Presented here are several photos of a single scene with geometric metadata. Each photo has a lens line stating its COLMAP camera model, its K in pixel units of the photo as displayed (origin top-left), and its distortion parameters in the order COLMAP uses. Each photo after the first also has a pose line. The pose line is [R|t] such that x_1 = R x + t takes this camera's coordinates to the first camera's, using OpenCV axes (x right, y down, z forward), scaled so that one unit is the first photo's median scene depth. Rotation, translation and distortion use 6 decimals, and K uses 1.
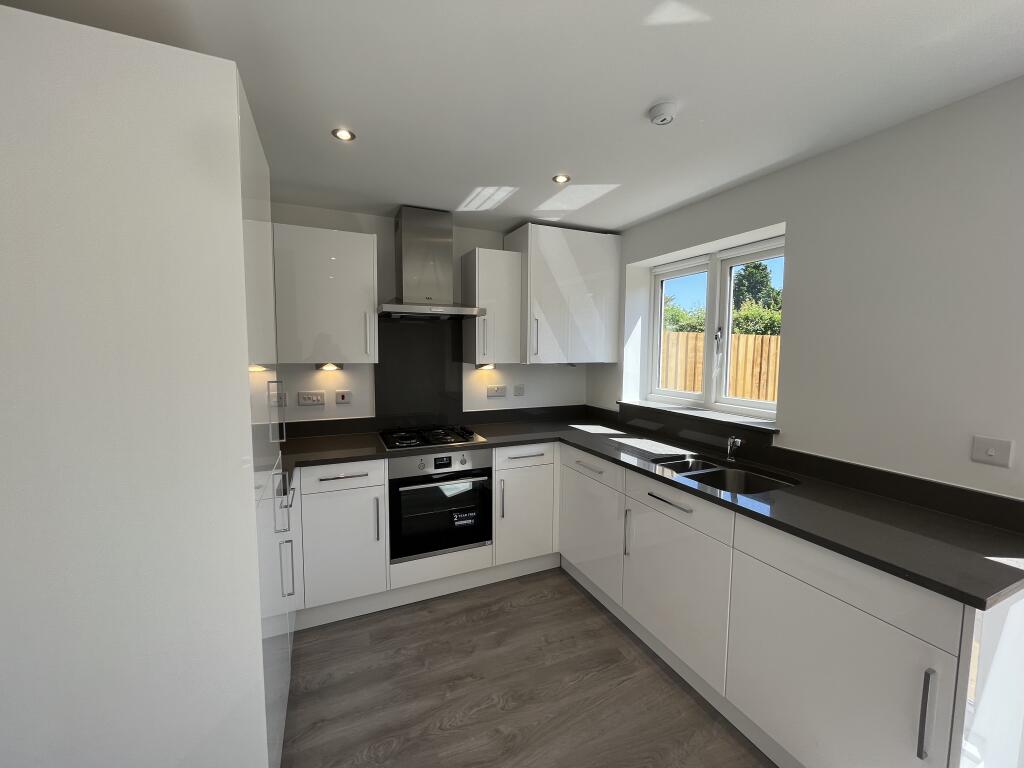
lens RADIAL K [[414.1, 0, 514.1], [0, 414.1, 383.6], [0, 0, 1]] dist [-0.003423, -0.001038]
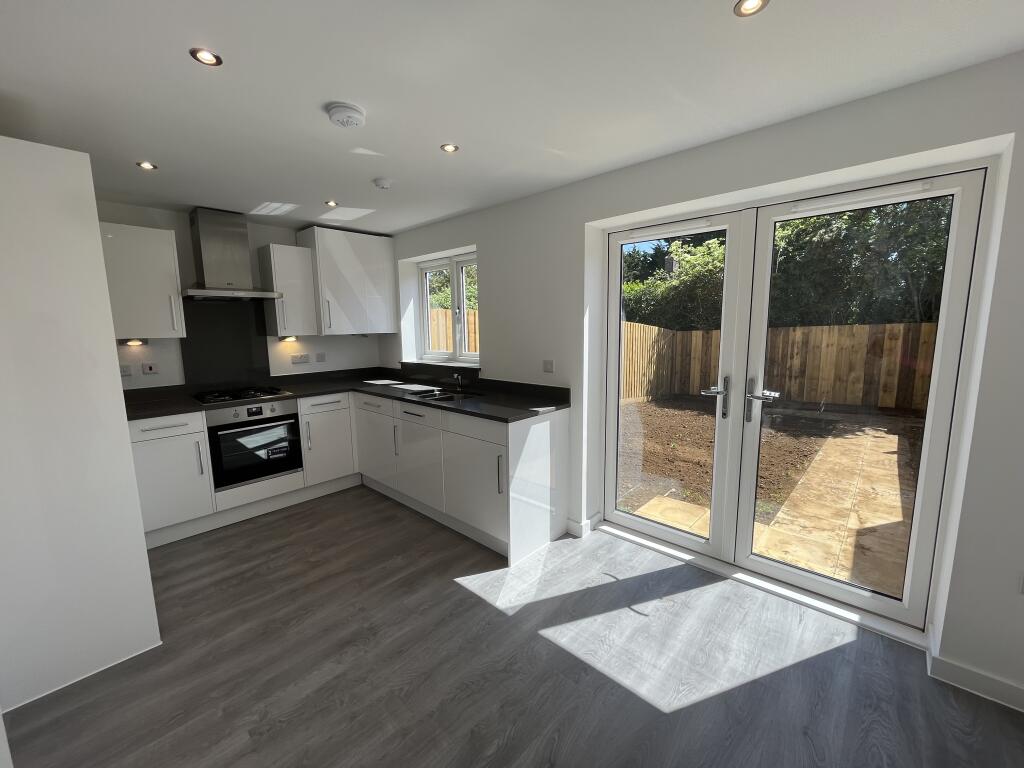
lens RADIAL K [[414.1, 0, 513.6], [0, 414.1, 383.2], [0, 0, 1]] dist [-0.003423, -0.001038]
pose [[0.921785, -0.073051, 0.380758, 0.088276], [0.051942, 0.996504, 0.065436, 0.055678], [-0.384207, -0.040541, 0.922357, -0.501514]]
